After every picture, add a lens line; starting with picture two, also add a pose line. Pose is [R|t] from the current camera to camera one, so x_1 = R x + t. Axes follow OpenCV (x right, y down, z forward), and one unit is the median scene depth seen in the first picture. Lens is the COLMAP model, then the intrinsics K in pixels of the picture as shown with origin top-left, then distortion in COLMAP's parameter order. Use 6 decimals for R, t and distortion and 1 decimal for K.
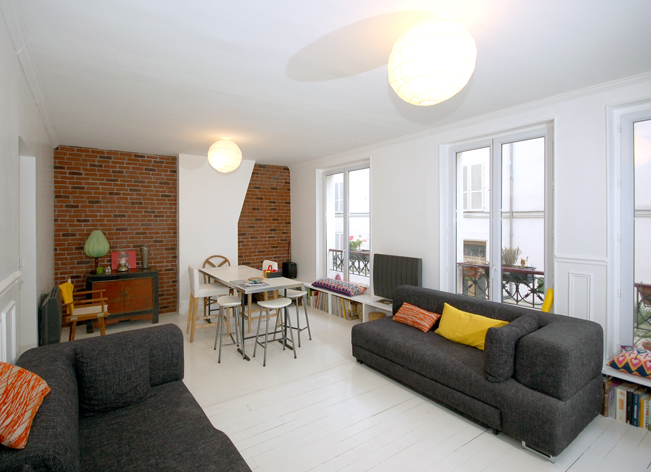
lens RADIAL K [[339.2, 0, 325.5], [0, 339.2, 233.0], [0, 0, 1]] dist [-0.005819, 0.000721]
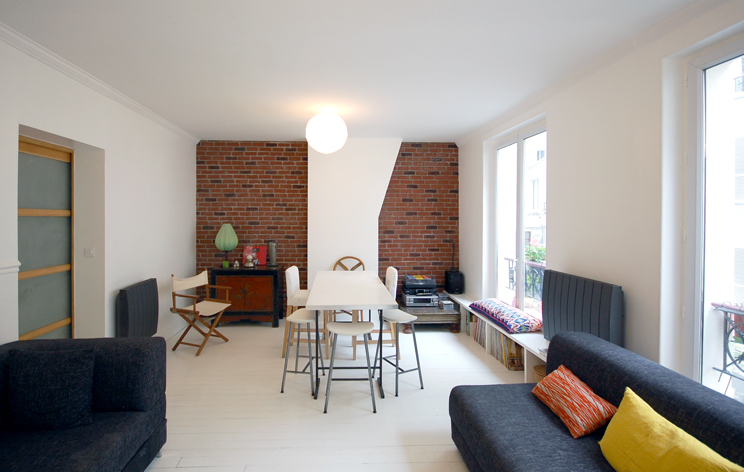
lens RADIAL K [[379.2, 0, 370.2], [0, 379.2, 229.0], [0, 0, 1]] dist [-0.012910, -0.000679]
pose [[0.842168, 0.022534, -0.538745, 0.248488], [-0.025504, 0.999673, 0.001946, -0.004670], [0.538612, 0.012101, 0.842467, 0.273924]]
